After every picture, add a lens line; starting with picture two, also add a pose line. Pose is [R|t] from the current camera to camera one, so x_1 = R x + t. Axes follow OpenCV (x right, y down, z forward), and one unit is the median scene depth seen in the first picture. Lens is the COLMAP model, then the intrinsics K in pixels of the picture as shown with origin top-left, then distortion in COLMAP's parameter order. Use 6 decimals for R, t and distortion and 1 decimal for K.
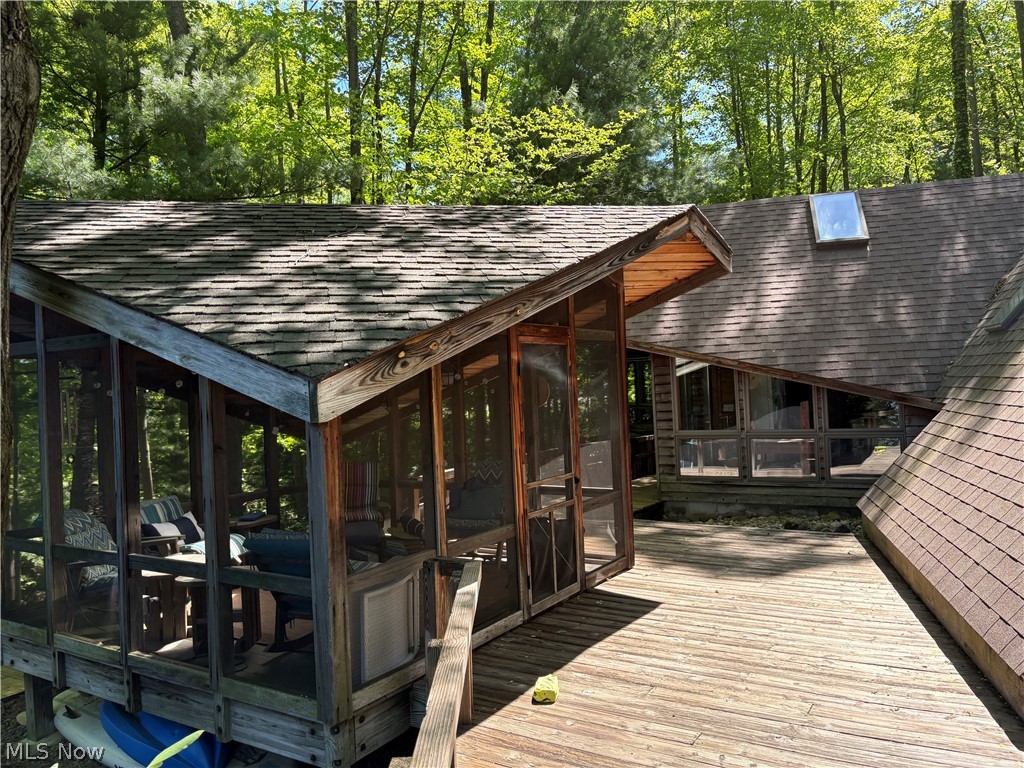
lens RADIAL K [[781.3, 0, 512.2], [0, 781.3, 382.4], [0, 0, 1]] dist [0.051207, -0.058877]
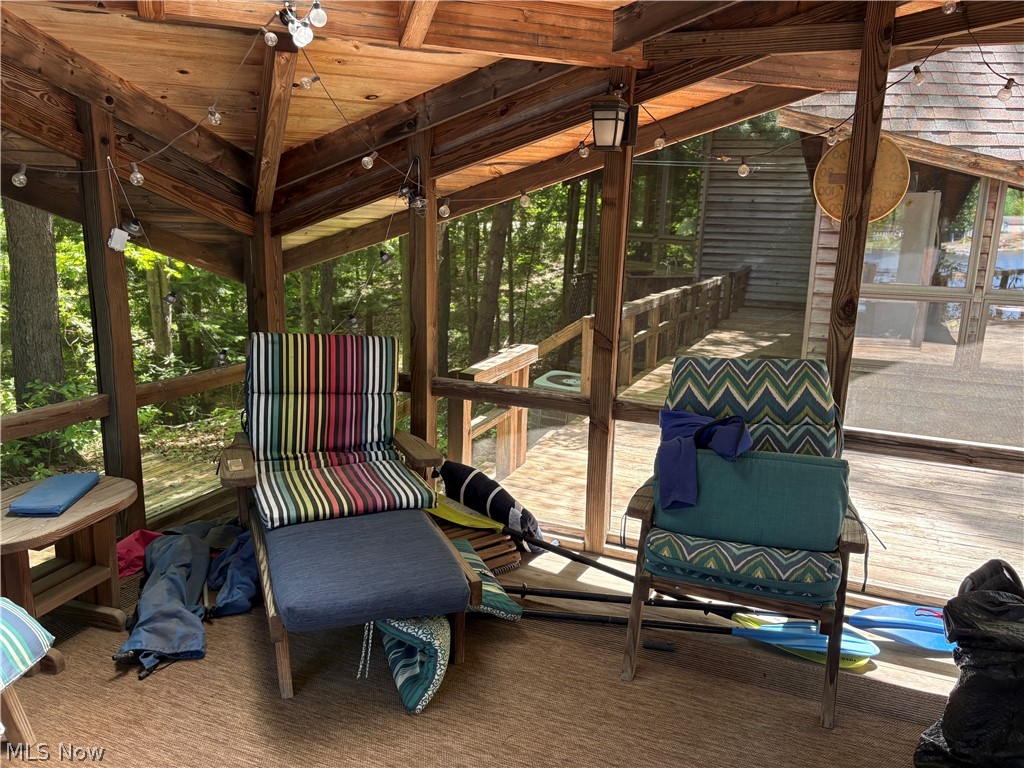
lens RADIAL K [[781.3, 0, 510.6], [0, 781.3, 383.6], [0, 0, 1]] dist [0.051207, -0.058877]
pose [[0.985371, 0.034657, 0.166865, -0.149645], [-0.071095, 0.973433, 0.217655, 0.027279], [-0.154888, -0.226334, 0.961656, 0.495954]]
